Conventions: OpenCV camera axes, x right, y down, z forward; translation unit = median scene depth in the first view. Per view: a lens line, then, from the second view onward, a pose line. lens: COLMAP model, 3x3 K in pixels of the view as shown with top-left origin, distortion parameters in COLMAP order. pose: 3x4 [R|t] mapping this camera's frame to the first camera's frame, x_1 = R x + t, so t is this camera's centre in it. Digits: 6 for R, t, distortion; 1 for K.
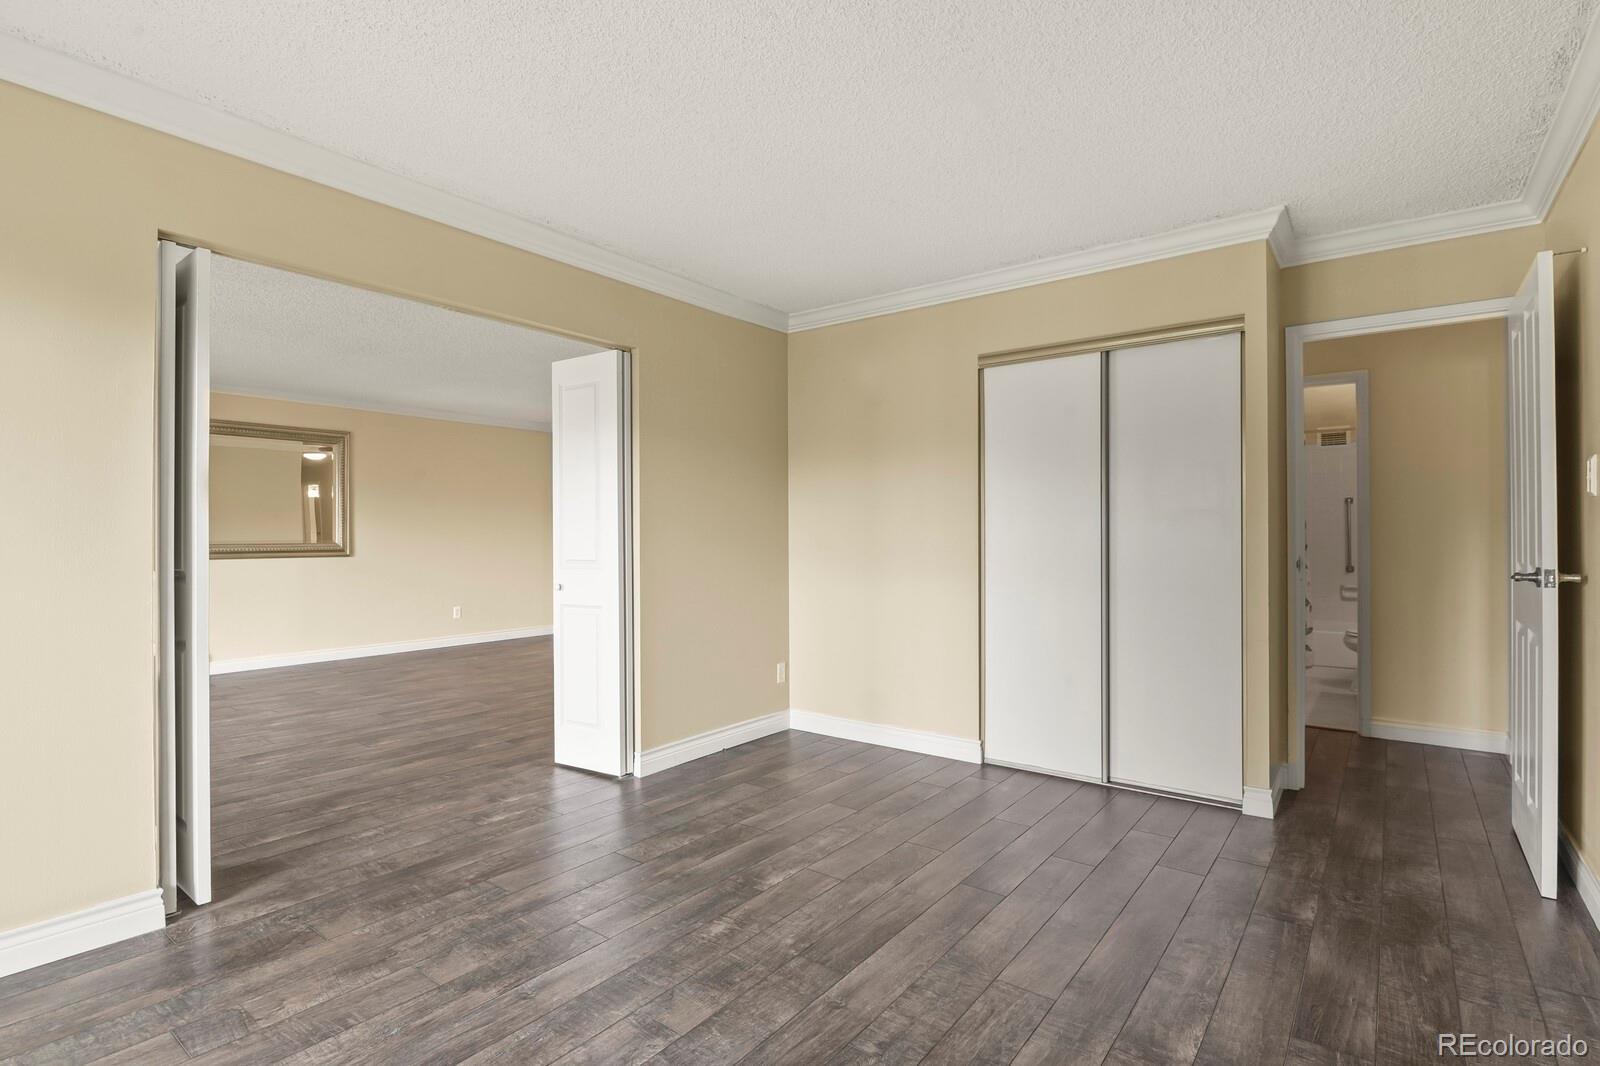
lens RADIAL K [[775.2, 0, 796.6], [0, 775.2, 533.0], [0, 0, 1]] dist [-0.009909, -0.002847]
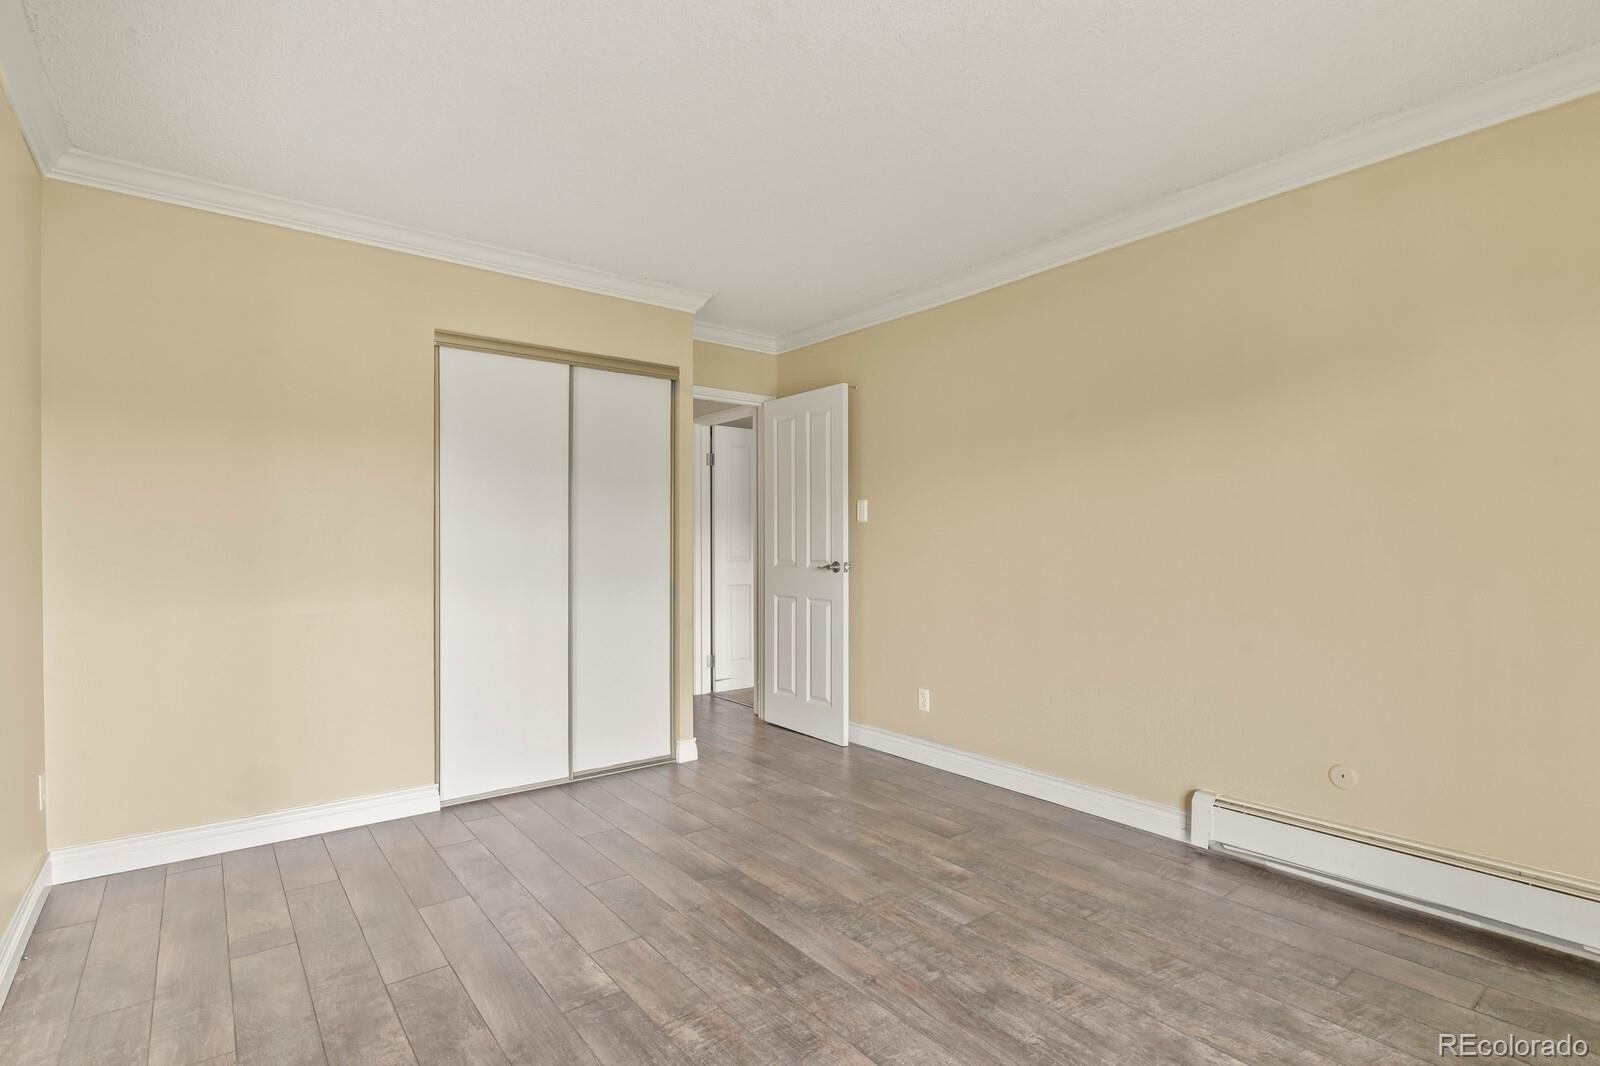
lens RADIAL K [[775.2, 0, 807.8], [0, 775.2, 541.4], [0, 0, 1]] dist [-0.009909, -0.002847]
pose [[0.243031, 0.003915, 0.970011, -0.624198], [-0.004940, 0.999984, -0.002798, 0.003870], [-0.970006, -0.004112, 0.243047, 0.509708]]
